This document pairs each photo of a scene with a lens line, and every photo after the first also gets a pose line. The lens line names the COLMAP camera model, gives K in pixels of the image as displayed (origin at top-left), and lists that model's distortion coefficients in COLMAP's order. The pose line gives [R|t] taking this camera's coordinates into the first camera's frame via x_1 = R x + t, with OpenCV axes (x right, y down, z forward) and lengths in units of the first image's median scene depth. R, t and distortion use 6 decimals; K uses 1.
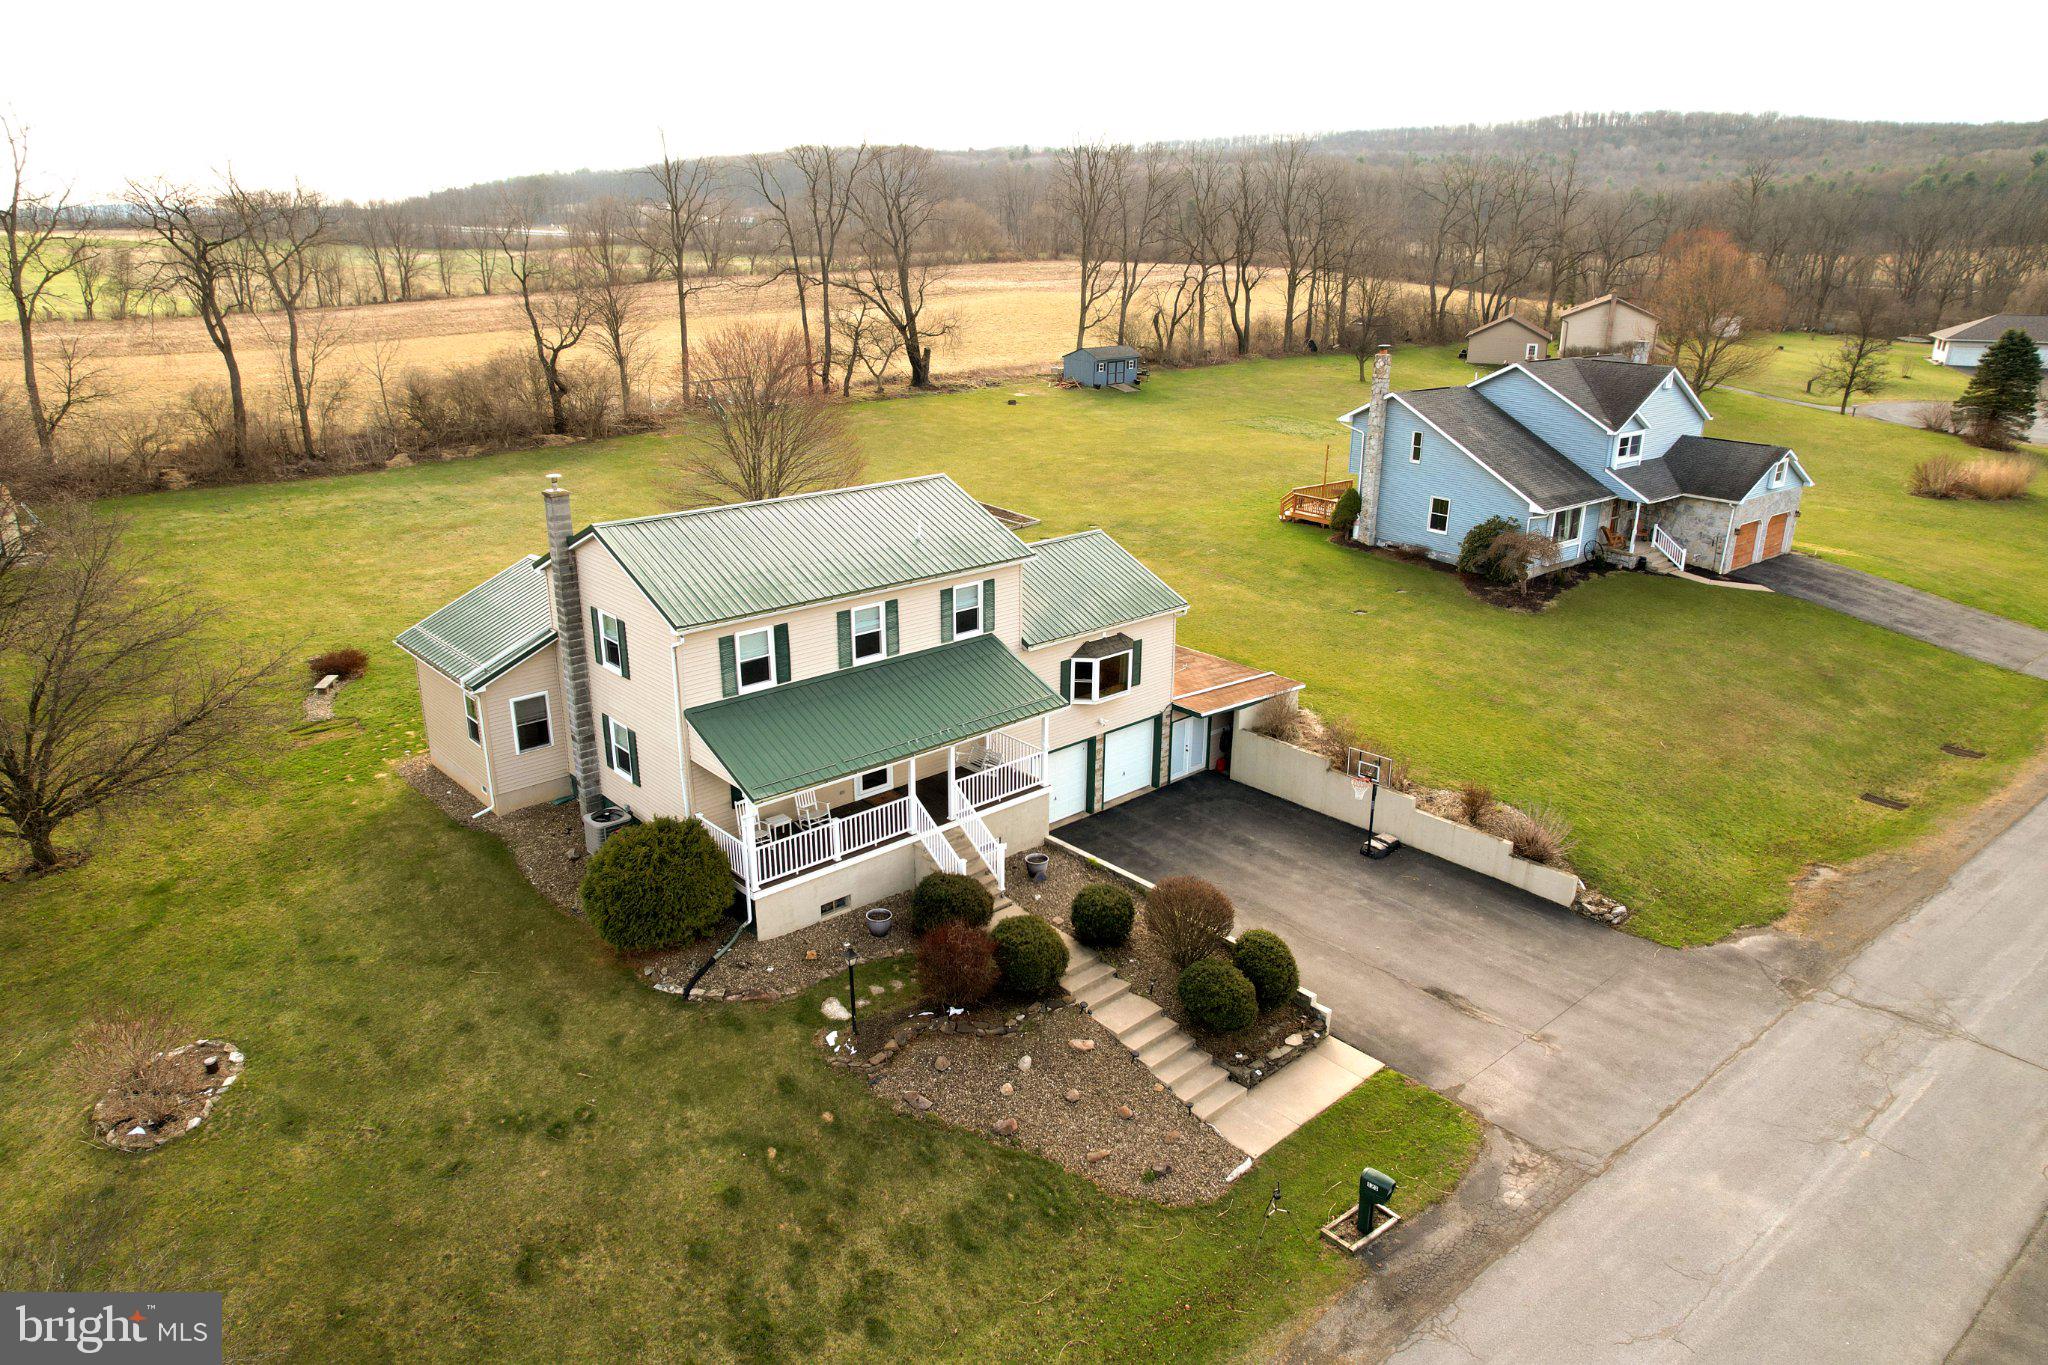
lens RADIAL K [[1310.9, 0, 1027.0], [0, 1310.9, 686.7], [0, 0, 1]] dist [-0.075314, 0.067777]
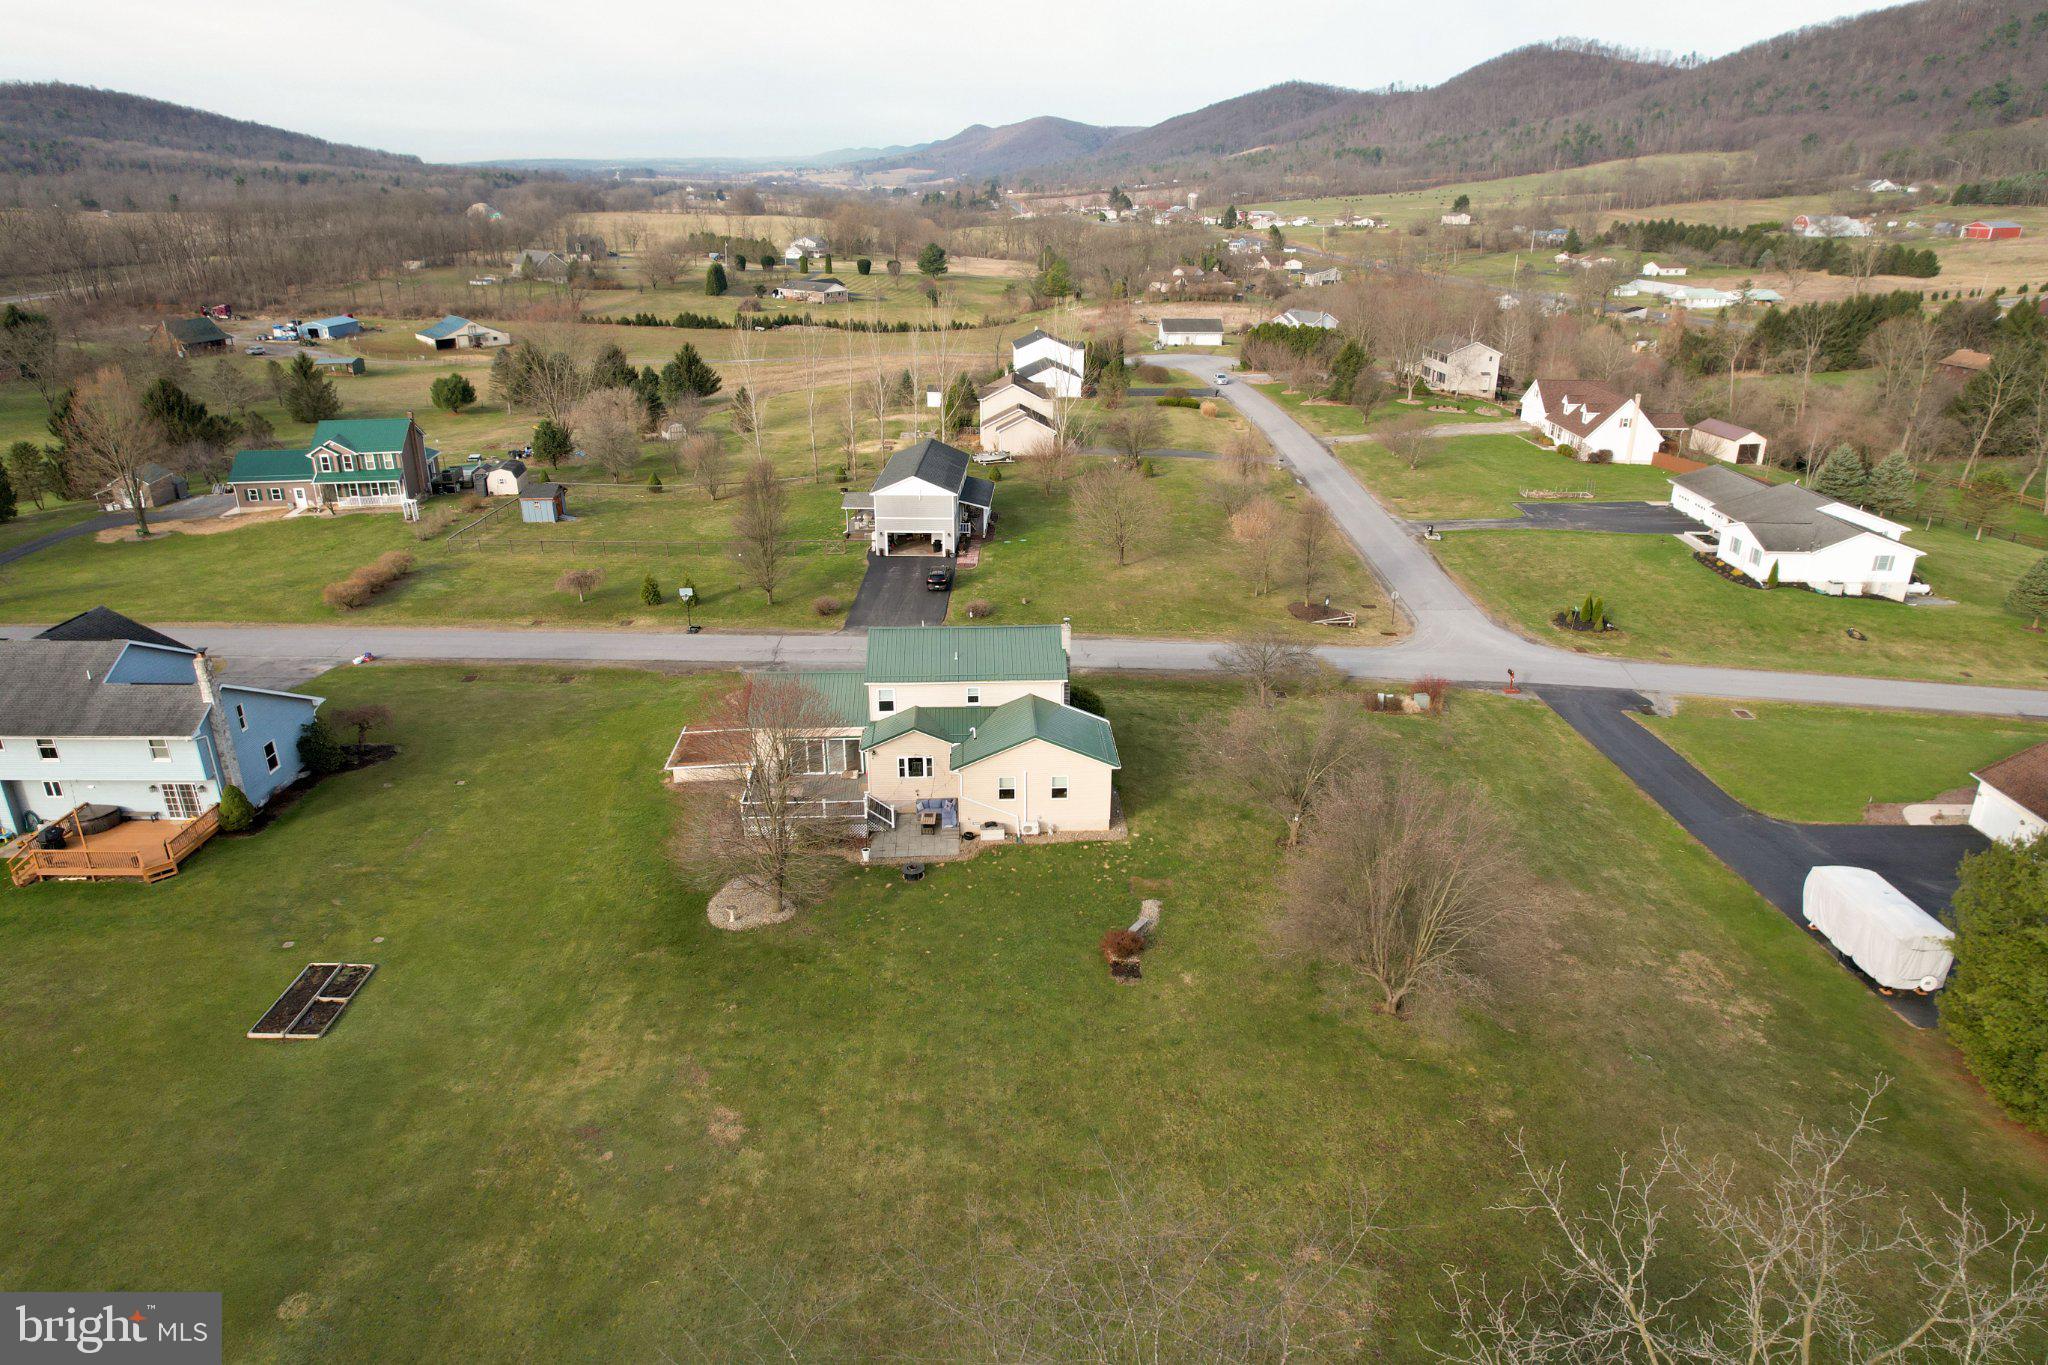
lens RADIAL K [[1310.9, 0, 1027.0], [0, 1310.9, 686.7], [0, 0, 1]] dist [-0.075314, 0.067777]
pose [[-0.768539, -0.248132, 0.589727, -1.207102], [0.202015, 0.780470, 0.591656, -1.024119], [-0.607073, 0.573844, -0.549696, 1.700588]]
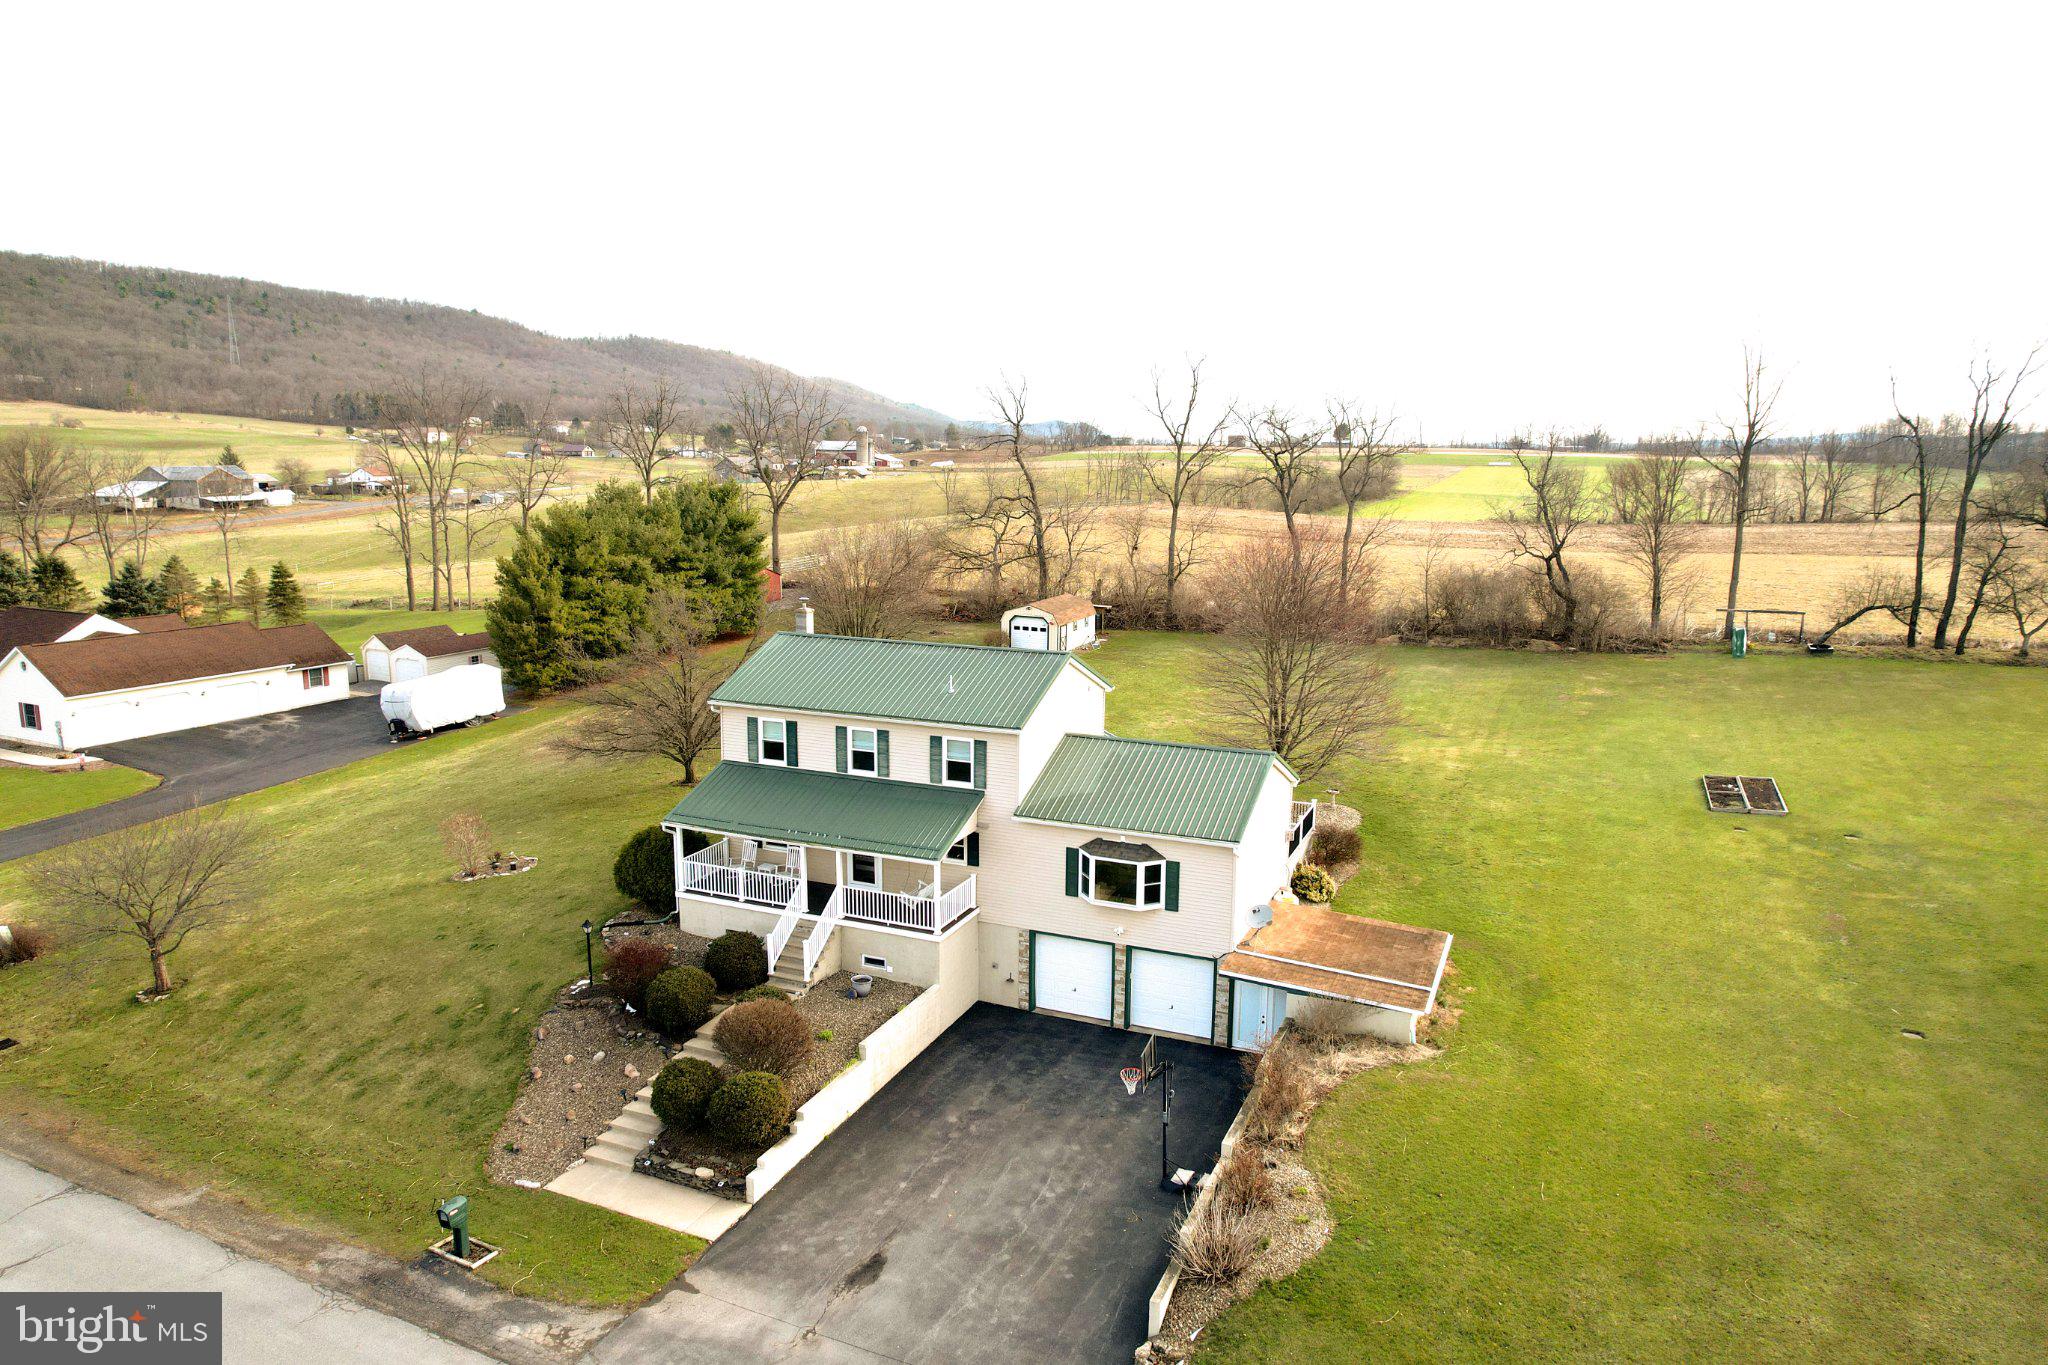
lens RADIAL K [[1310.9, 0, 1027.0], [0, 1310.9, 686.7], [0, 0, 1]] dist [-0.075314, 0.067777]
pose [[0.414933, 0.158091, -0.896012, 0.770783], [-0.301819, 0.952943, 0.028367, -0.134519], [0.858333, 0.258663, 0.443123, 0.432217]]
